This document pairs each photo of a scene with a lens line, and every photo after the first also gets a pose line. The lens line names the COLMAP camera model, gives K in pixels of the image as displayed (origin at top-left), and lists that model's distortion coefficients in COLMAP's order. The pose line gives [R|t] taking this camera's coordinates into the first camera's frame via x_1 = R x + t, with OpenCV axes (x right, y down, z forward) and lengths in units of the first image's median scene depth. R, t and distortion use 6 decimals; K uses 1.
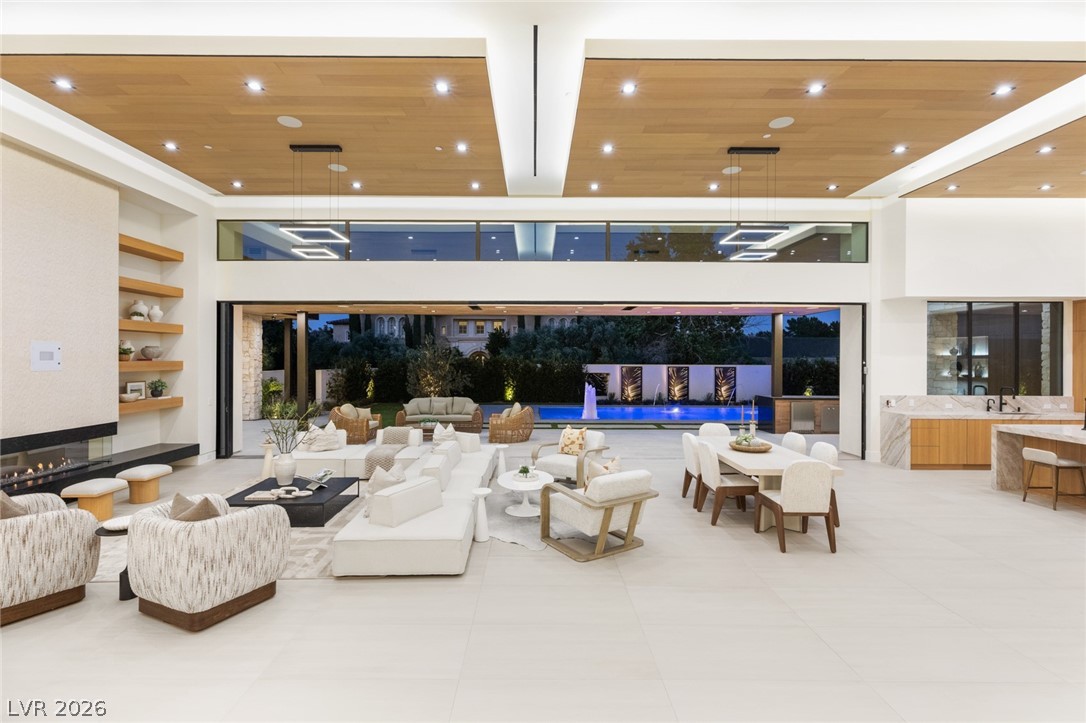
lens RADIAL K [[484.9, 0, 536.9], [0, 484.9, 363.3], [0, 0, 1]] dist [0.007970, -0.000401]
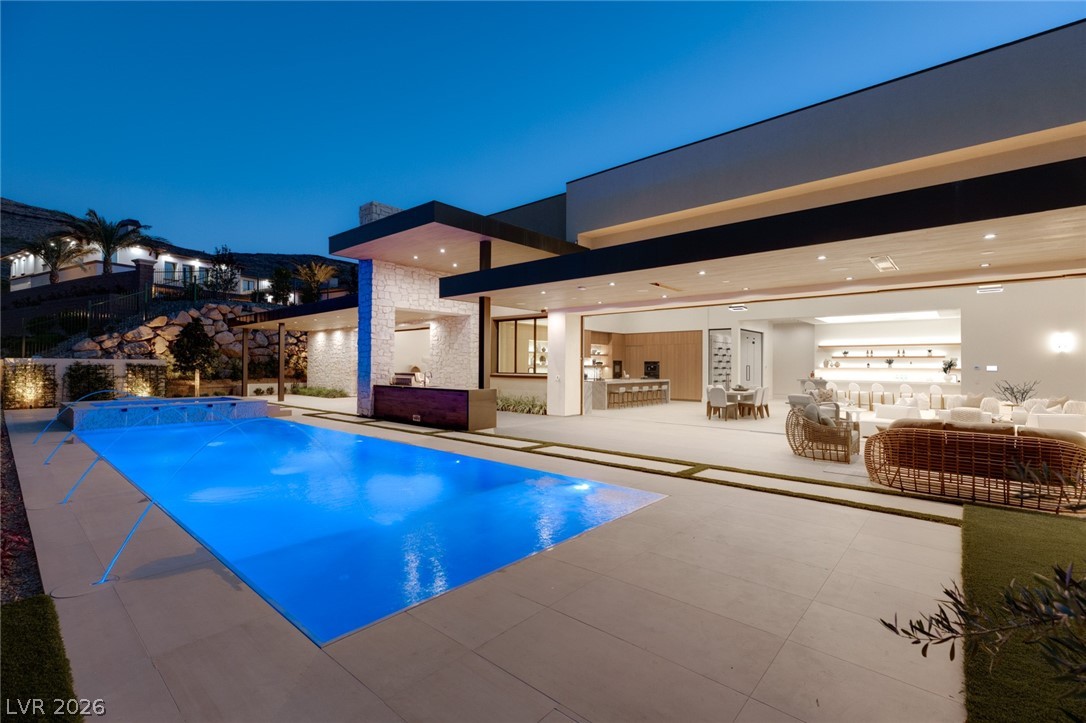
lens RADIAL K [[484.9, 0, 547.8], [0, 484.9, 355.3], [0, 0, 1]] dist [0.007970, -0.000401]
pose [[-0.744470, 0.002798, 0.667650, -0.108307], [-0.002472, 0.999973, -0.006948, 0.008675], [-0.667652, -0.006823, -0.744443, 0.925348]]
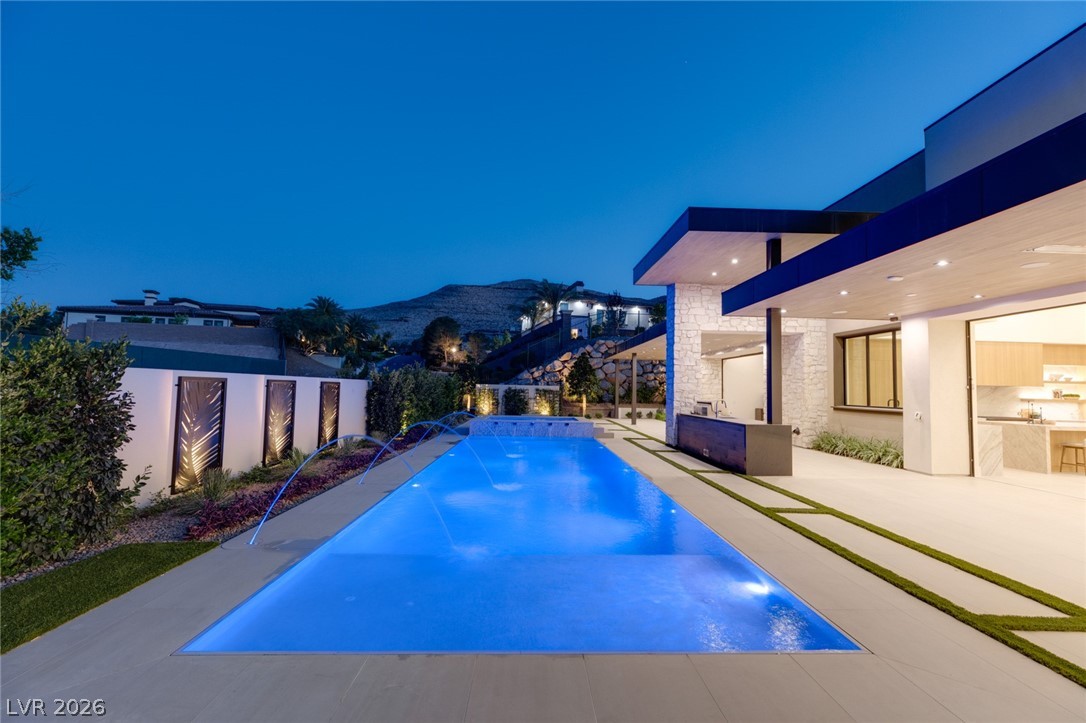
lens RADIAL K [[481.1, 0, 545.7], [0, 481.1, 359.6], [0, 0, 1]] dist [0.002965, 0.001007]
pose [[-0.018501, 0.051937, 0.998479, -0.116223], [-0.008408, 0.998607, -0.052099, 0.009437], [-0.999793, -0.009359, -0.018038, 0.785714]]
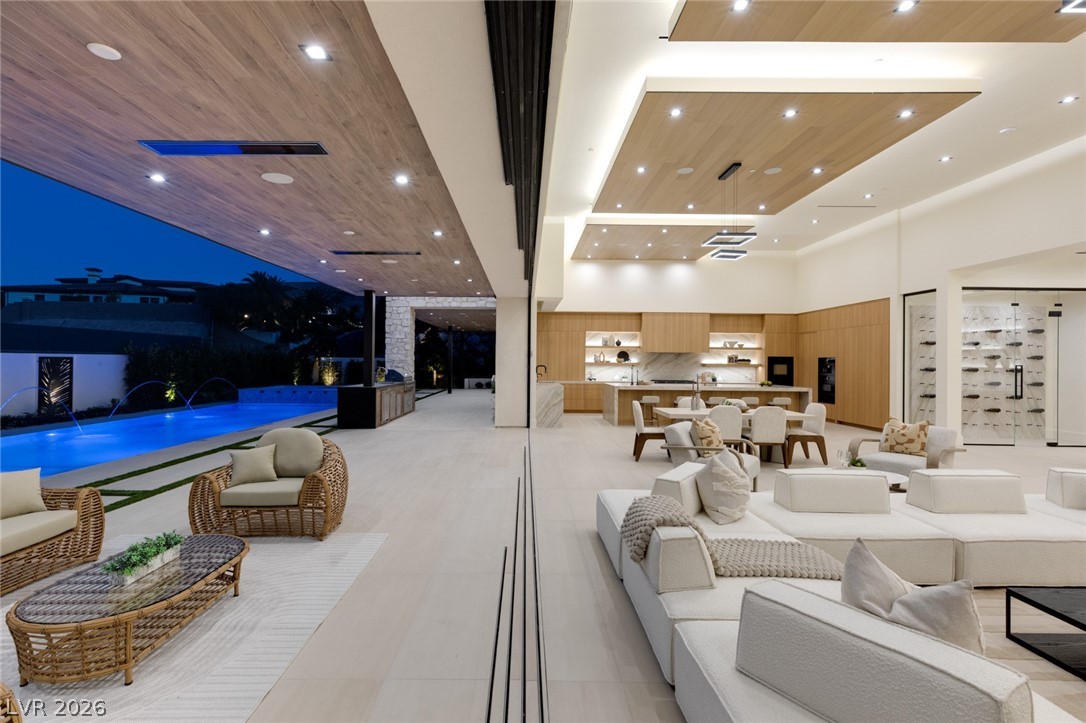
lens RADIAL K [[505.5, 0, 524.3], [0, 505.5, 361.2], [0, 0, 1]] dist [0.004604, 0.000671]
pose [[0.018492, -0.007551, 0.999801, -0.223907], [0.004580, 0.999962, 0.007467, 0.011642], [-0.999819, 0.004441, 0.018526, 0.416795]]
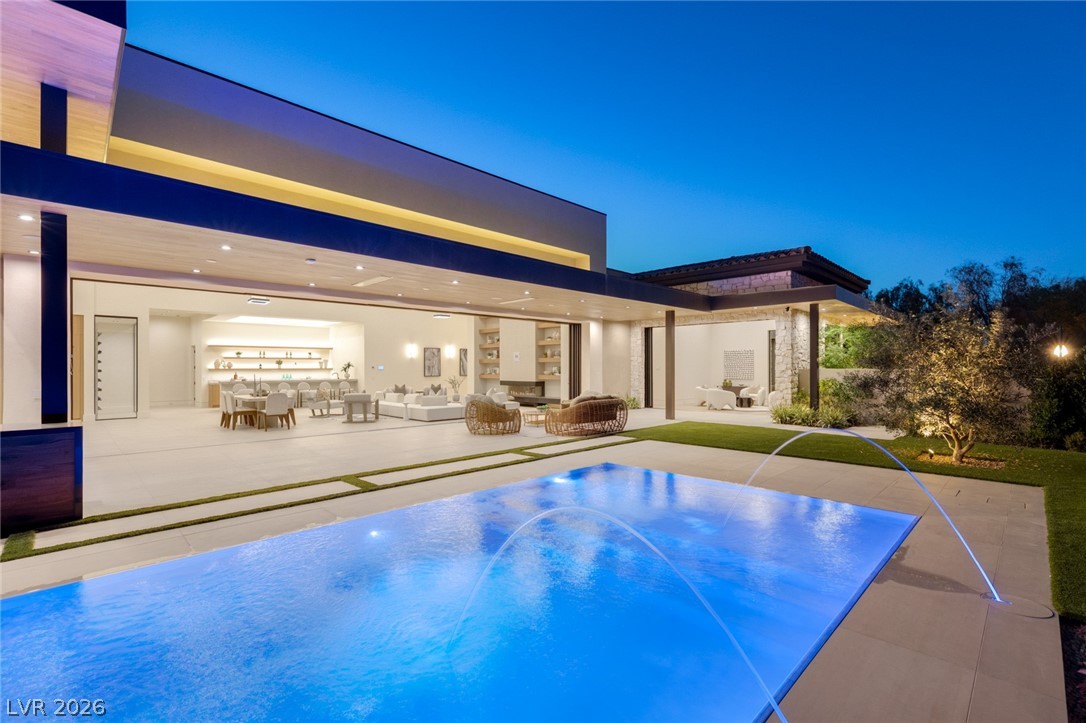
lens RADIAL K [[484.9, 0, 557.0], [0, 484.9, 358.5], [0, 0, 1]] dist [0.007970, -0.000401]
pose [[-0.708046, -0.019485, -0.705897, 0.279527], [-0.012534, 0.999809, -0.015026, 0.011725], [0.706055, -0.001791, -0.708155, 0.914633]]
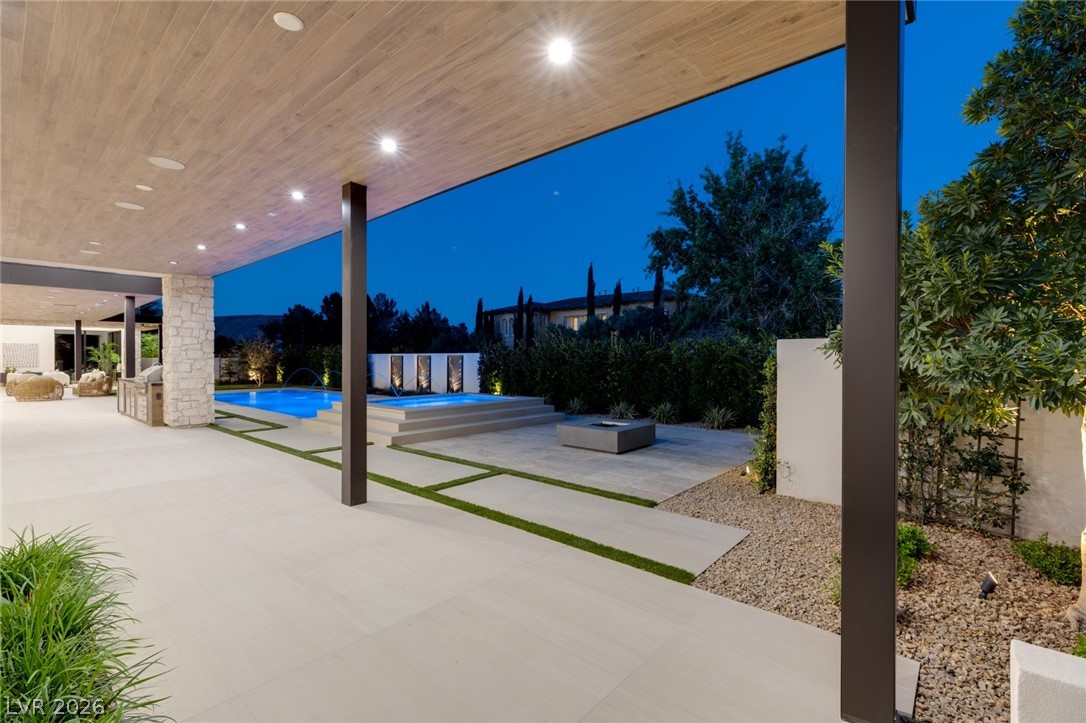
lens RADIAL K [[481.1, 0, 545.0], [0, 481.1, 360.5], [0, 0, 1]] dist [0.002965, 0.001007]
pose [[0.737388, -0.003264, -0.675461, 1.051251], [-0.002883, 0.999964, -0.007979, 0.023490], [0.675463, 0.007830, 0.737352, 0.494791]]
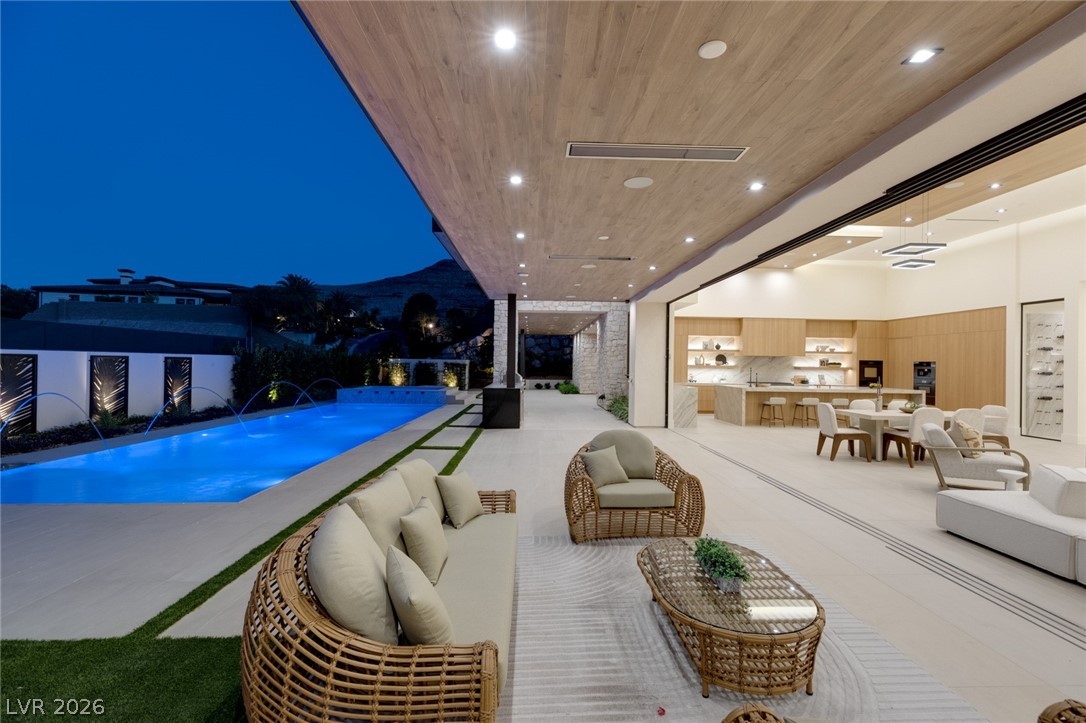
lens RADIAL K [[481.1, 0, 548.5], [0, 481.1, 361.2], [0, 0, 1]] dist [0.002965, 0.001007]
pose [[-0.019952, -0.003916, 0.999793, -0.216631], [-0.000669, 0.999992, 0.003903, 0.010925], [-0.999801, -0.000591, -0.019955, 0.555926]]
